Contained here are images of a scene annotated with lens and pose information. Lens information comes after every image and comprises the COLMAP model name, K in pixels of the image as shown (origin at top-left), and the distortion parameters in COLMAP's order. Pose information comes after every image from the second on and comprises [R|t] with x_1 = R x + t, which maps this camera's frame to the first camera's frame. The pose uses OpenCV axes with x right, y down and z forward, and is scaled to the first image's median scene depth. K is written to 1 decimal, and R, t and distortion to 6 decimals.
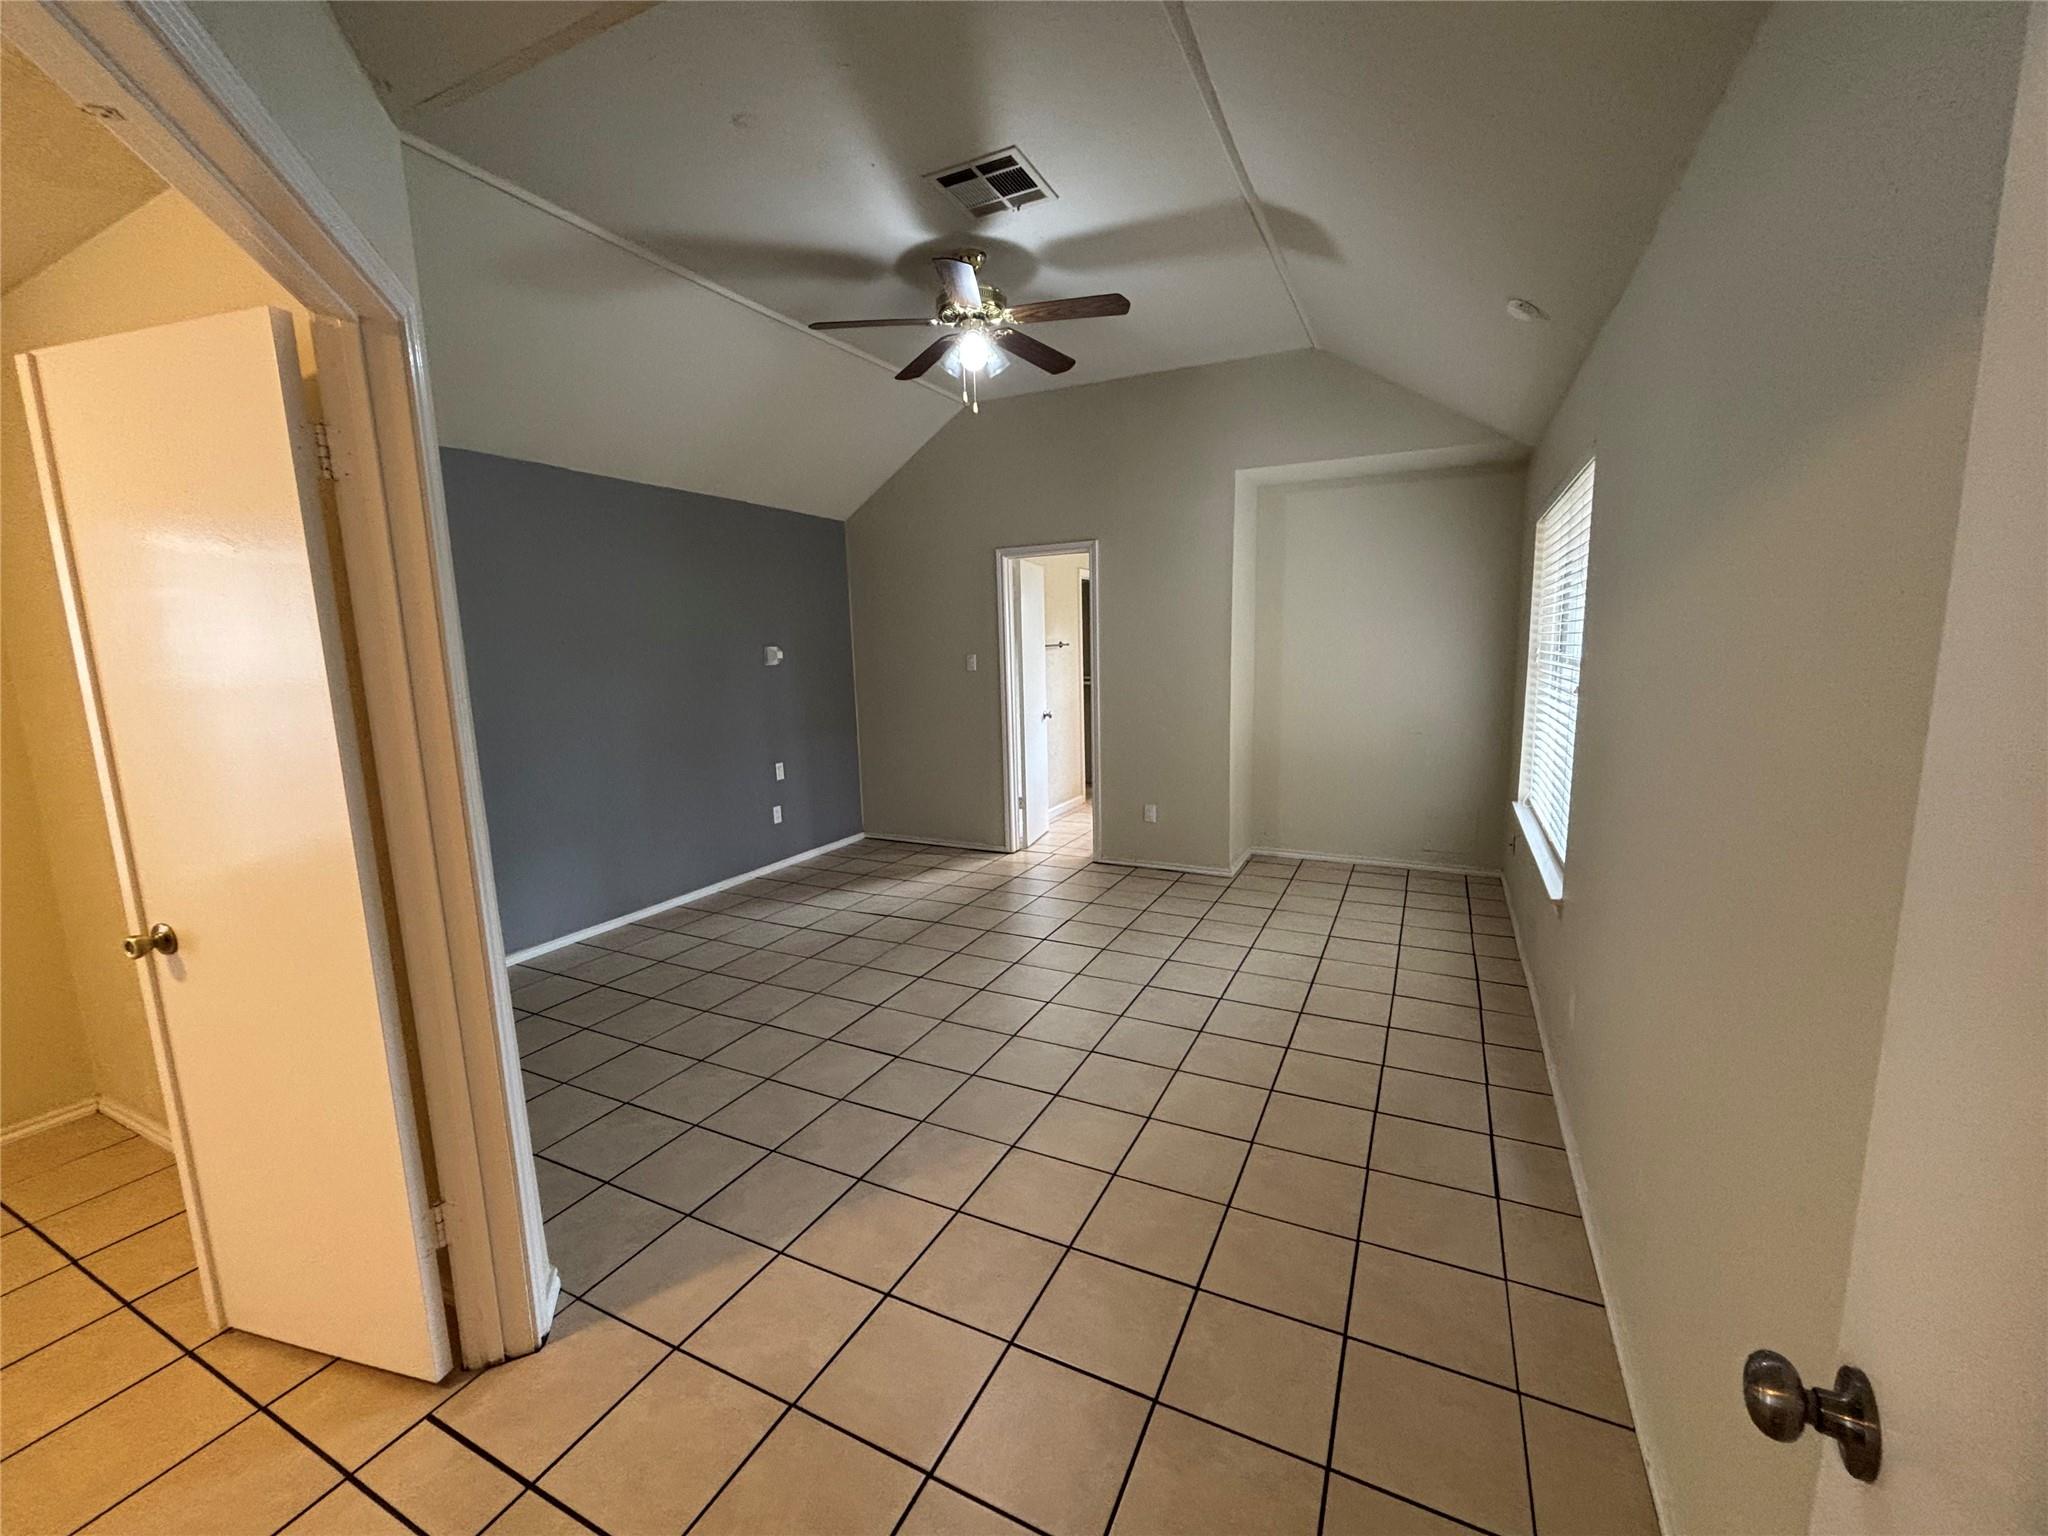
lens RADIAL K [[831.4, 0, 1023.0], [0, 831.4, 773.2], [0, 0, 1]] dist [-0.001925, 0.001276]
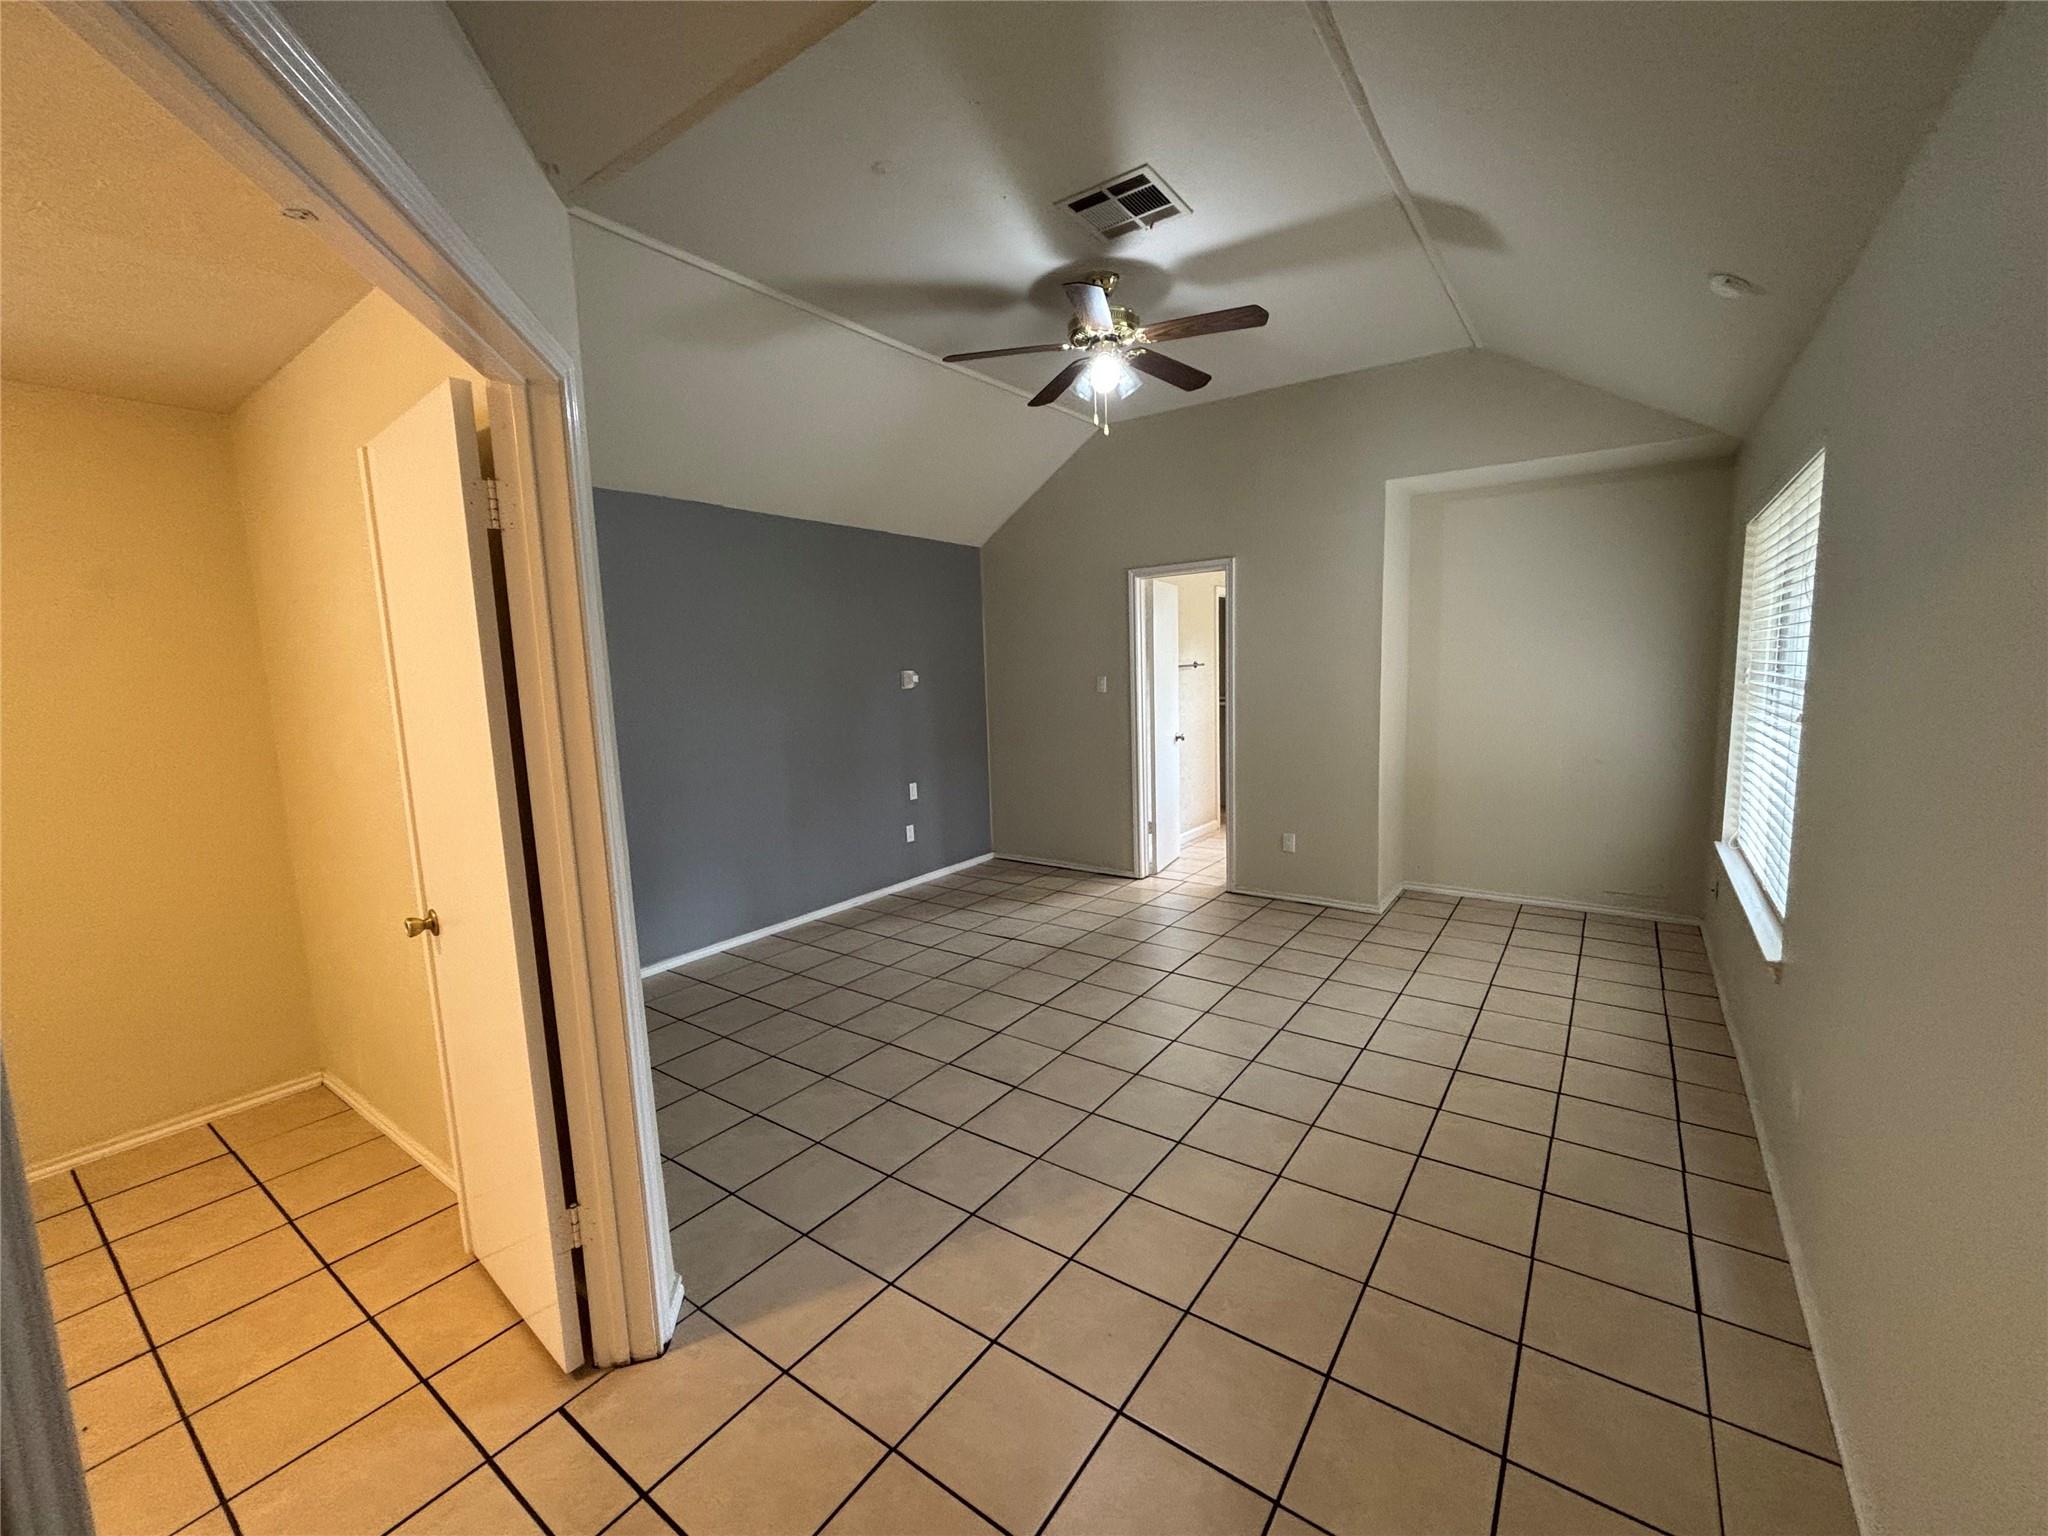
lens RADIAL K [[831.4, 0, 1022.4], [0, 831.4, 772.2], [0, 0, 1]] dist [-0.001925, 0.001276]
pose [[0.986662, 0.012939, -0.162270, 0.012136], [-0.016787, 0.999609, -0.022365, -0.010268], [0.161917, 0.024791, 0.986493, 0.022093]]
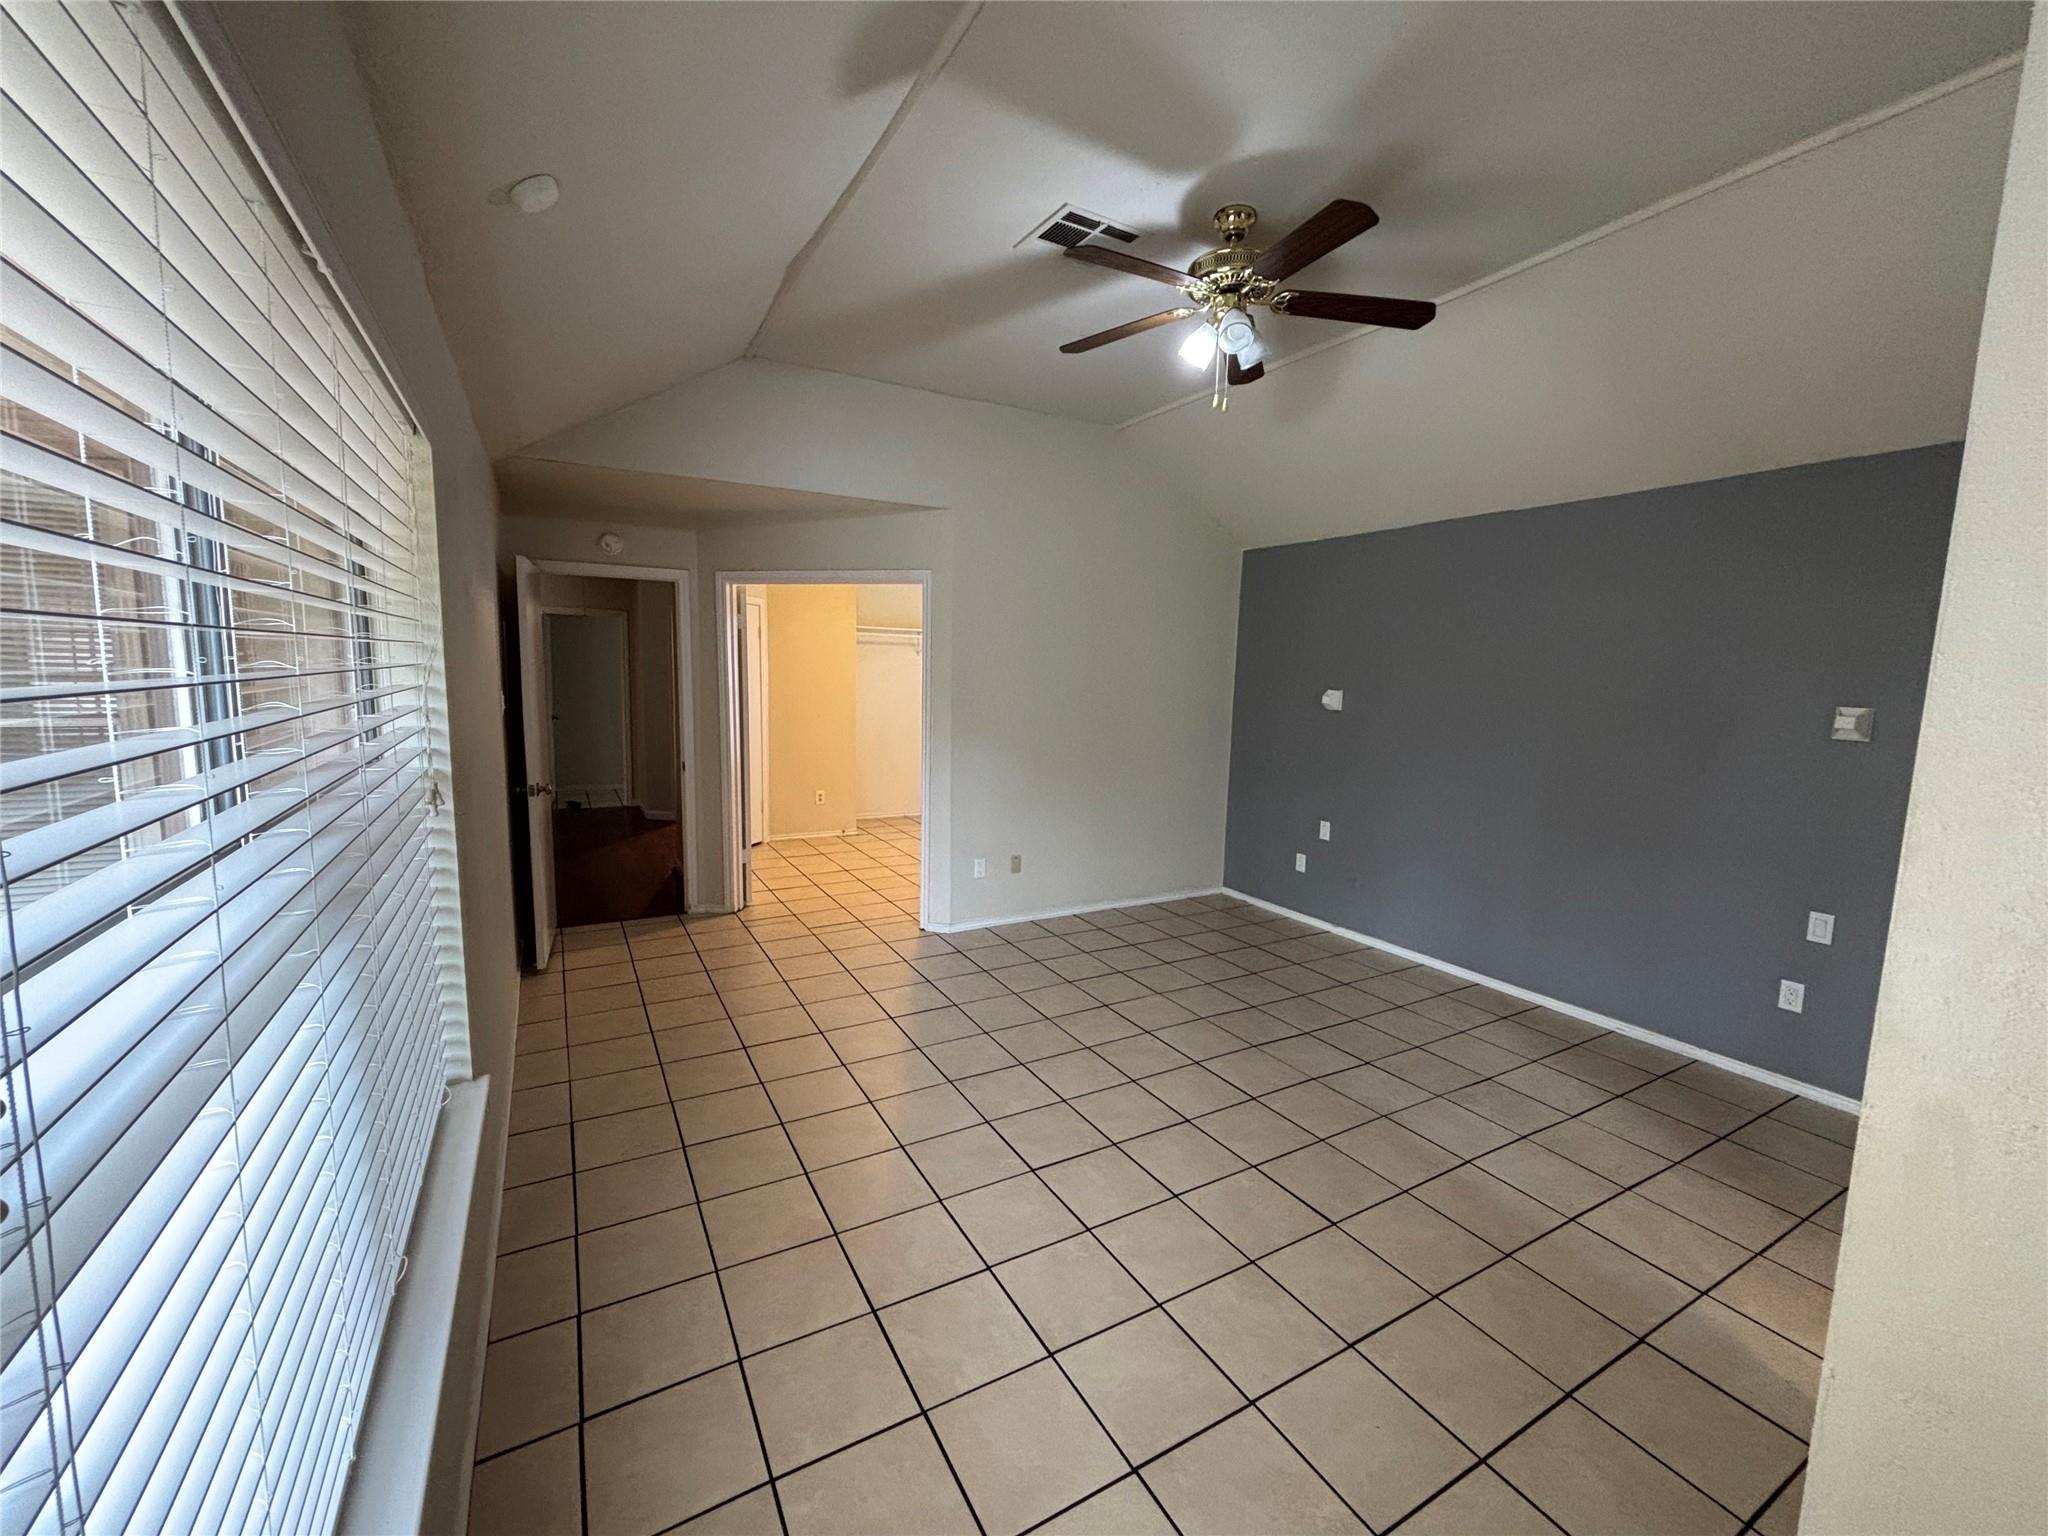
lens RADIAL K [[831.4, 0, 1007.2], [0, 831.4, 763.6], [0, 0, 1]] dist [-0.001925, 0.001276]
pose [[-0.577092, 0.106286, -0.809733, 0.915296], [-0.135211, 0.965377, 0.223080, -0.317607], [0.805408, 0.238223, -0.542740, 1.657559]]
